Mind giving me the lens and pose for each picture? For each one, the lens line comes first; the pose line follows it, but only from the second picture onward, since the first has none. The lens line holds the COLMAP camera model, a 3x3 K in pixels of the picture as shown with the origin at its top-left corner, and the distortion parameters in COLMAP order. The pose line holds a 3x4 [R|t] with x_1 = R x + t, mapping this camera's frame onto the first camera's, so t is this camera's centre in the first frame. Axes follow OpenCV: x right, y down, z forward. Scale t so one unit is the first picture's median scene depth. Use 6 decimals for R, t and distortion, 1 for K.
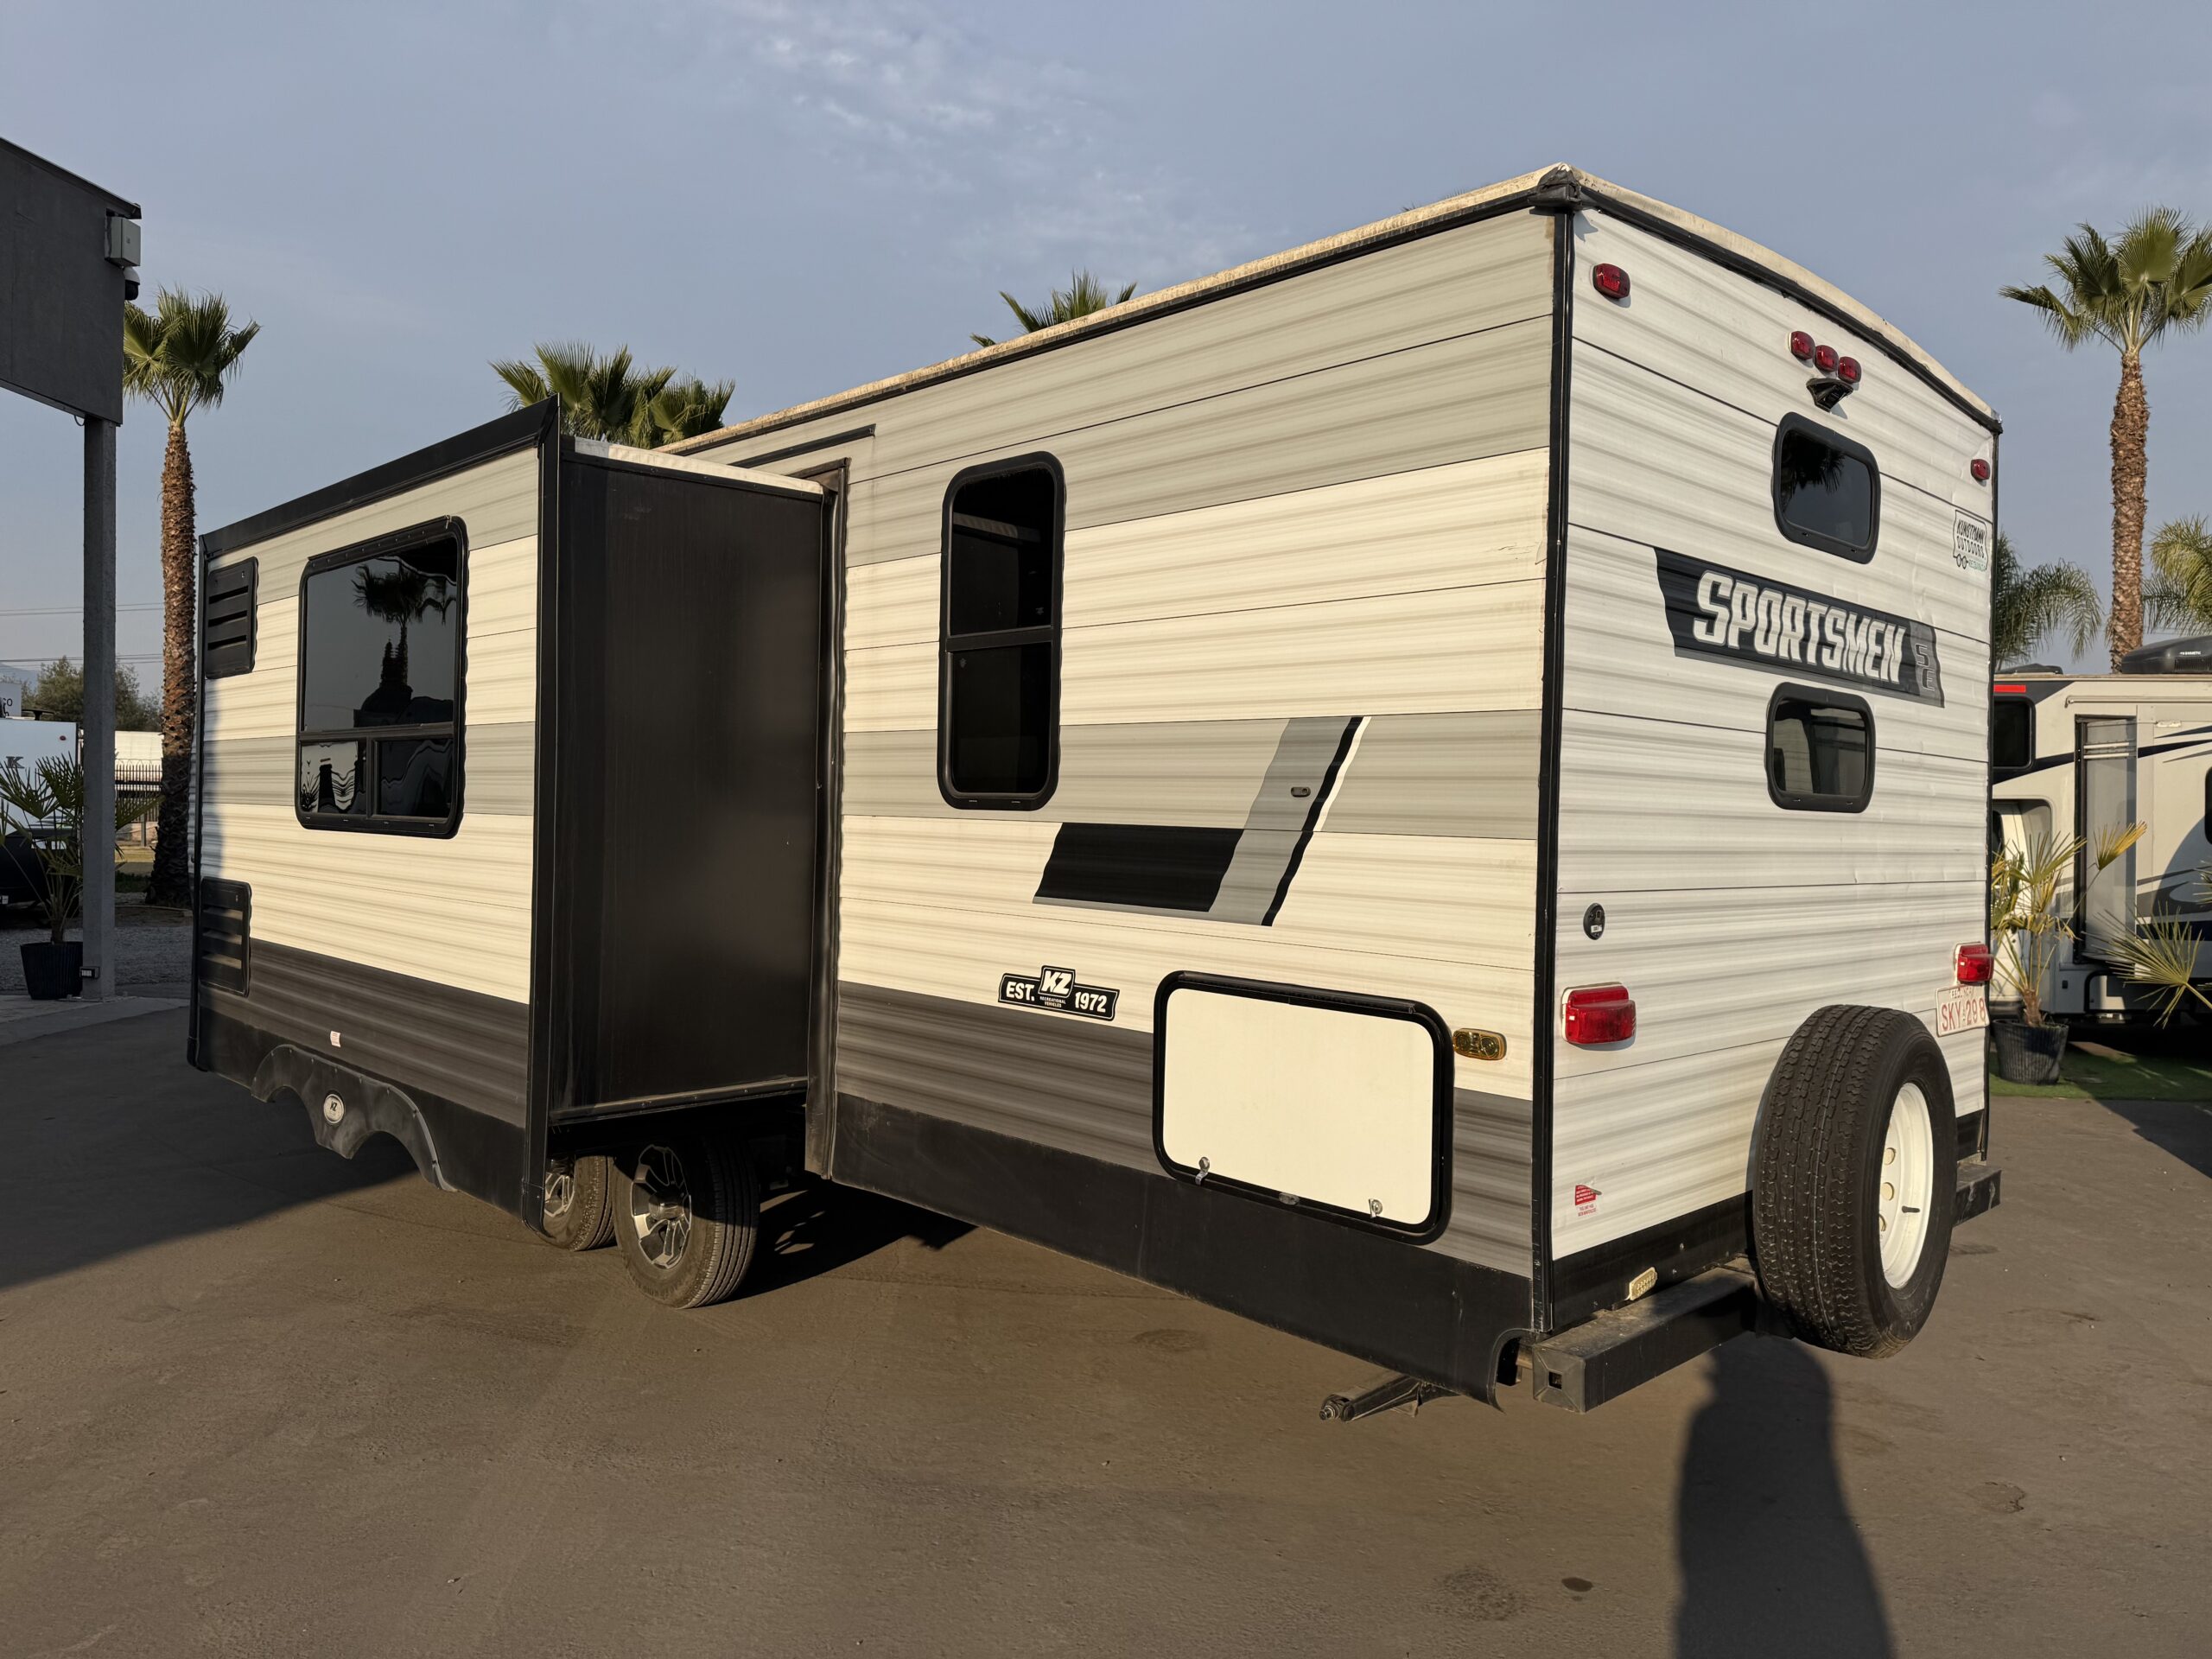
lens RADIAL K [[1502.1, 0, 1091.5], [0, 1502.1, 821.5], [0, 0, 1]] dist [0.090622, 0.000048]
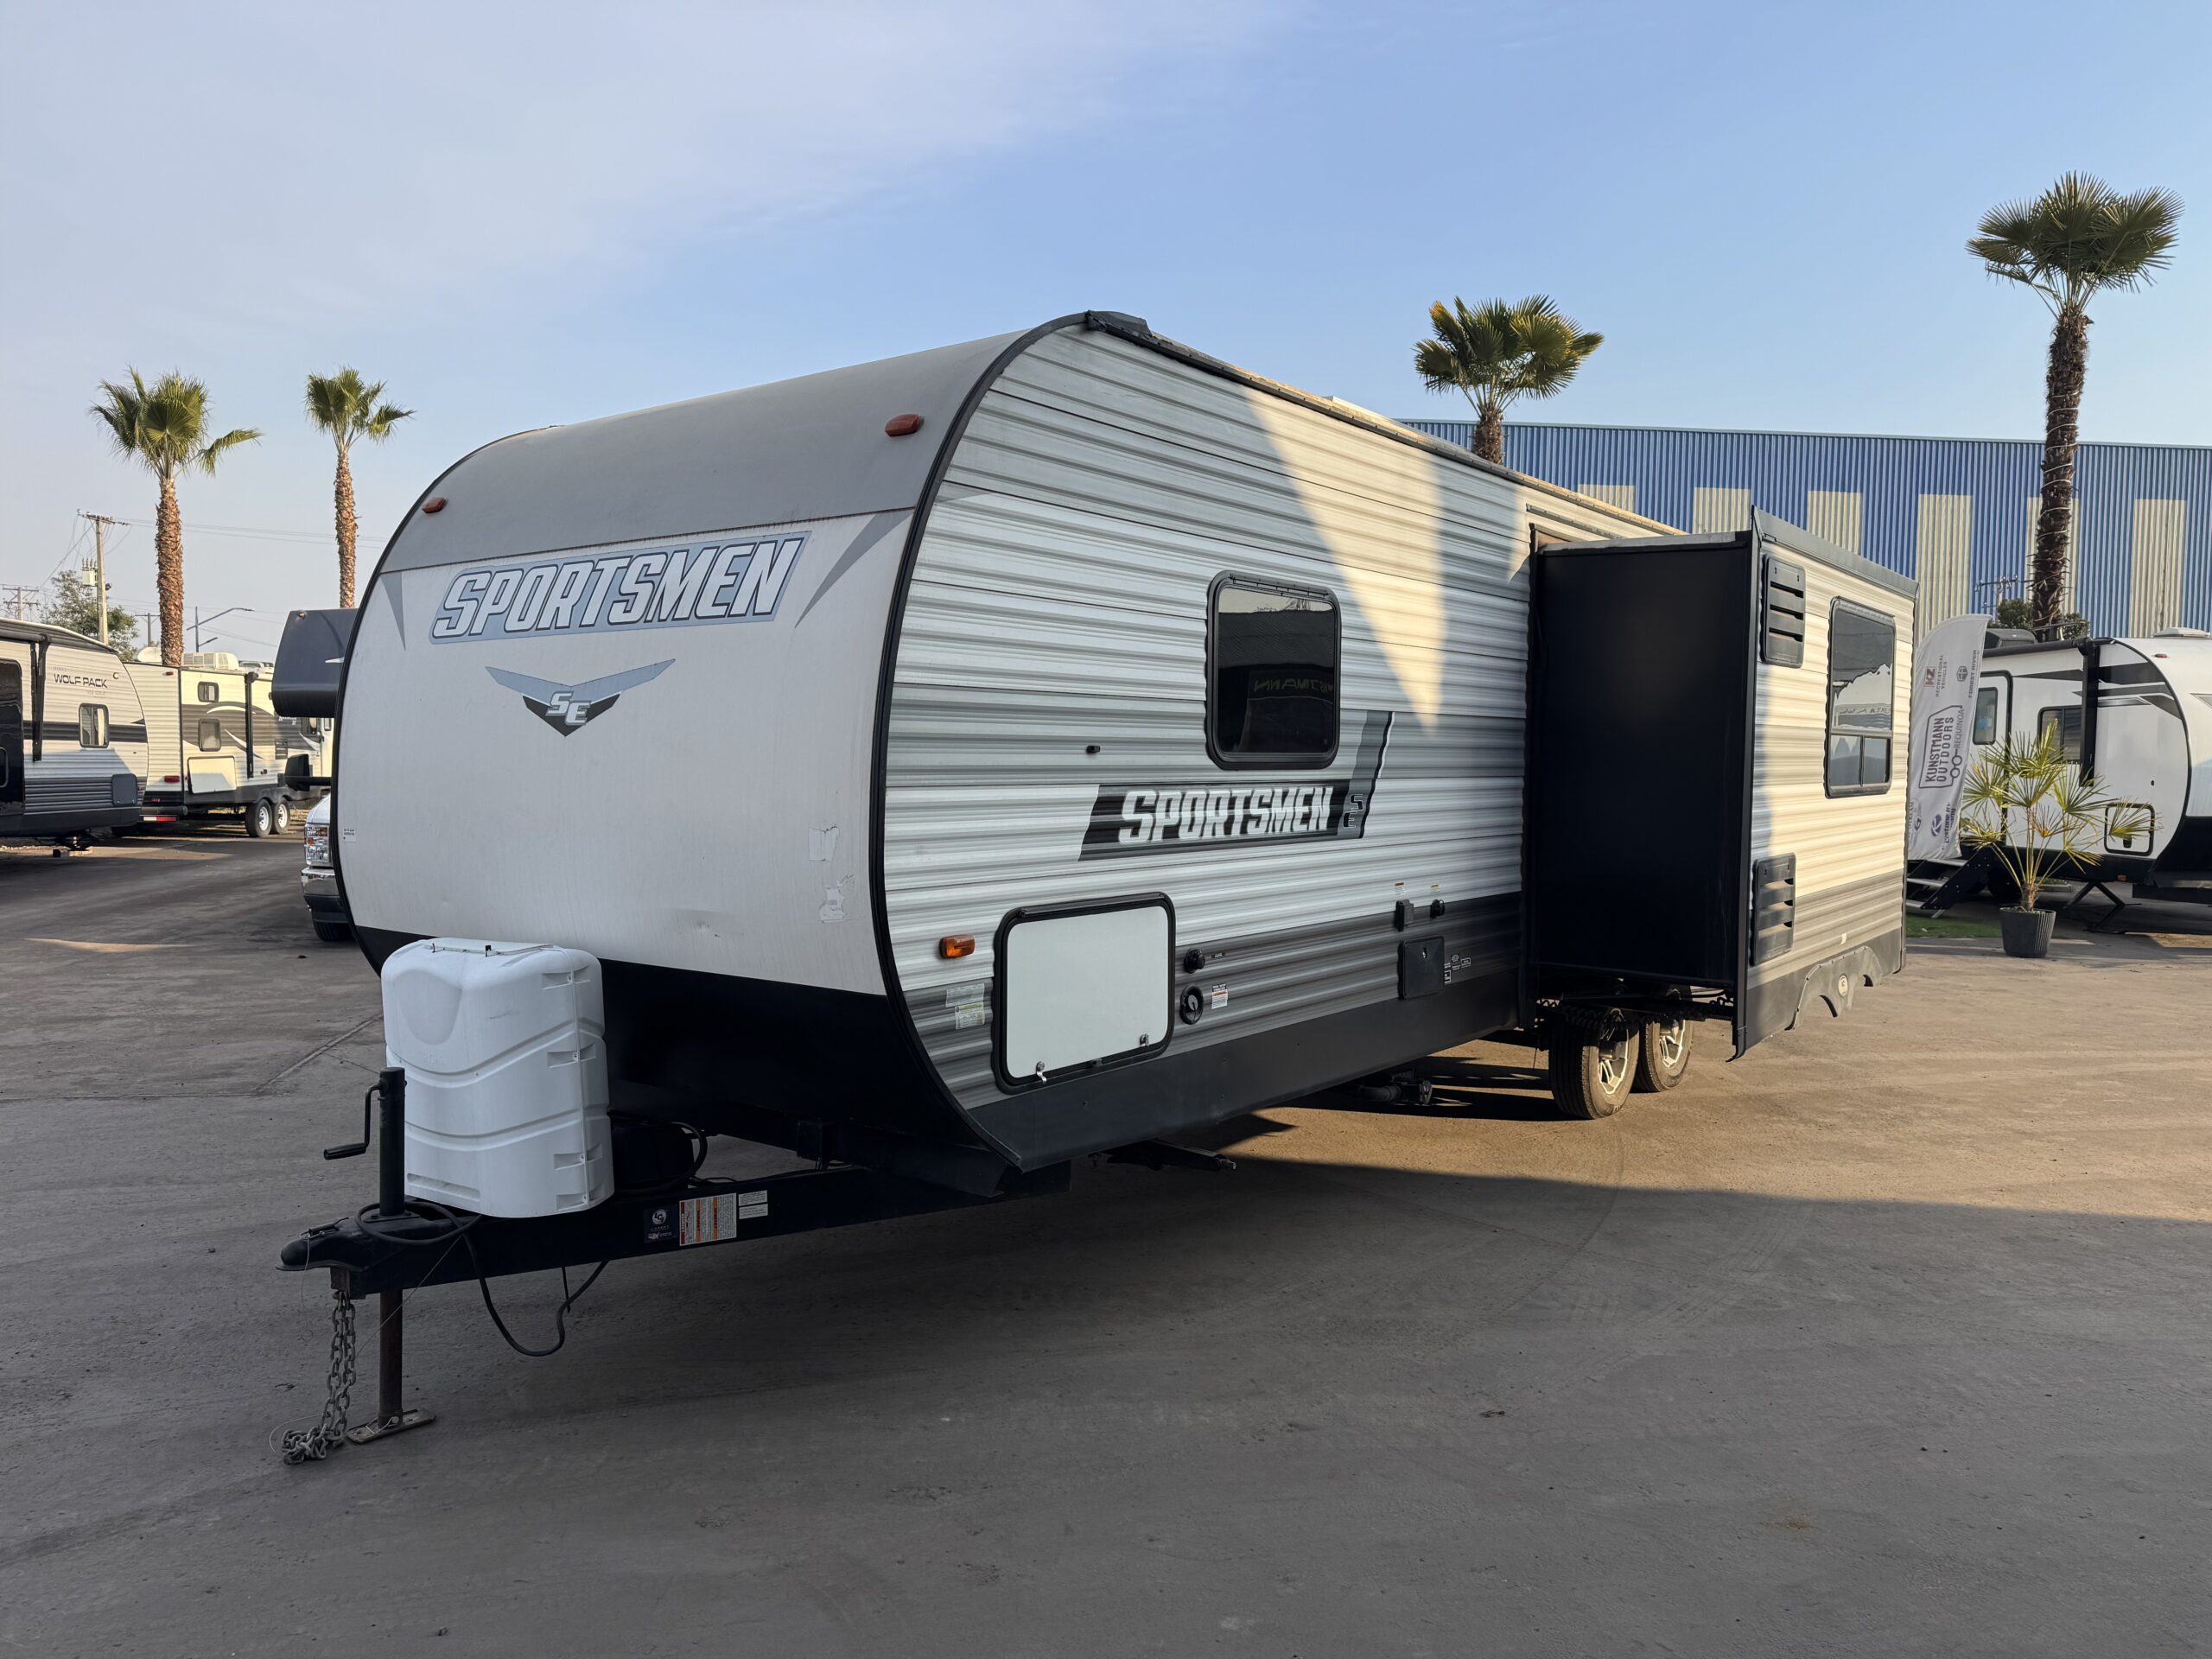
lens RADIAL K [[1502.1, 0, 1091.5], [0, 1502.1, 821.5], [0, 0, 1]] dist [0.090622, 0.000048]
pose [[-0.167709, -0.061687, 0.983905, -1.290774], [-0.001924, 0.998059, 0.062247, -0.043369], [-0.985835, 0.008546, -0.167502, 1.393997]]
